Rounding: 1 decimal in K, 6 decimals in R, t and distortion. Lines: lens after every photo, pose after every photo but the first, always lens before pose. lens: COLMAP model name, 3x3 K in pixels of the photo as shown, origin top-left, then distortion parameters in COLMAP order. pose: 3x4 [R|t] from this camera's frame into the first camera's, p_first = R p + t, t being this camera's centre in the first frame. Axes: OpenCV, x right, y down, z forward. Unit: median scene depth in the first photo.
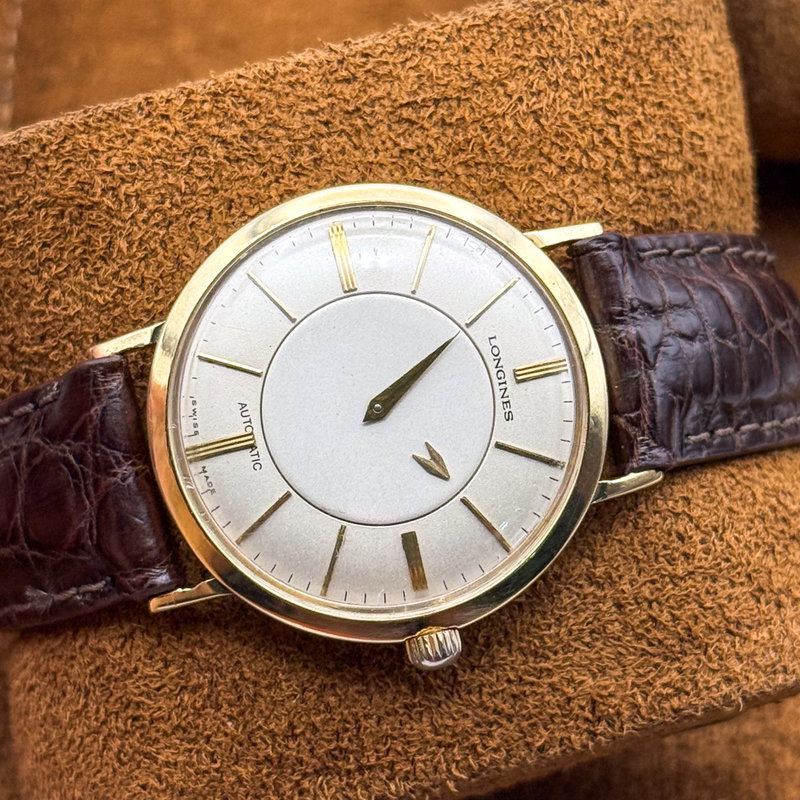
lens RADIAL K [[3160.2, 0, 400.0], [0, 3160.2, 400.0], [0, 0, 1]] dist [0.295367, 5.099414]
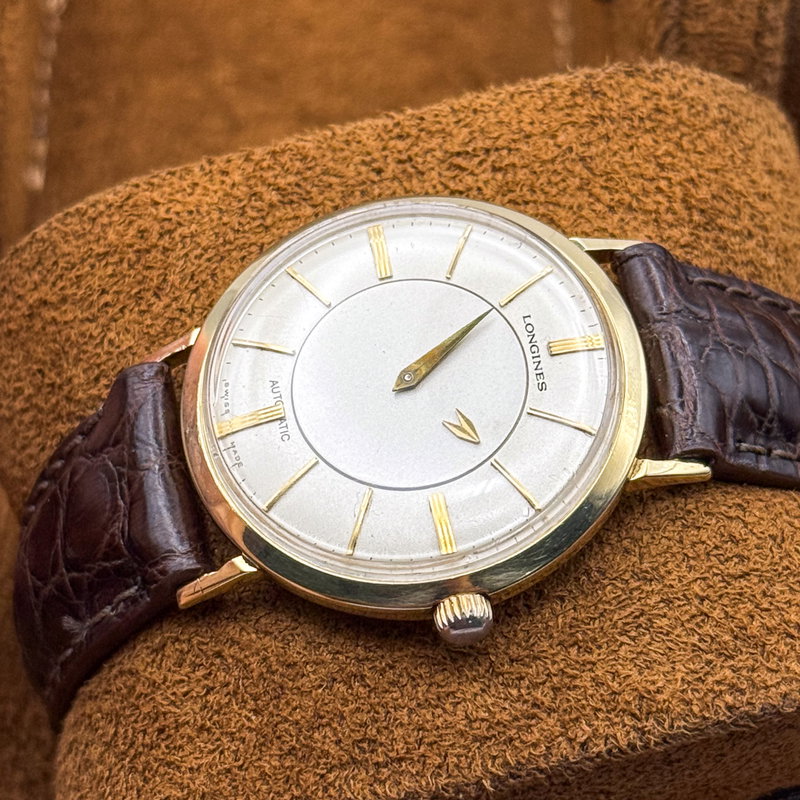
lens RADIAL K [[3160.2, 0, 400.0], [0, 3160.2, 400.0], [0, 0, 1]] dist [0.295367, 5.099414]
pose [[0.990162, -0.031474, -0.136339, 0.120798], [-0.029130, 0.906659, -0.420857, 0.410394], [0.136859, 0.420688, 0.896823, 0.114681]]
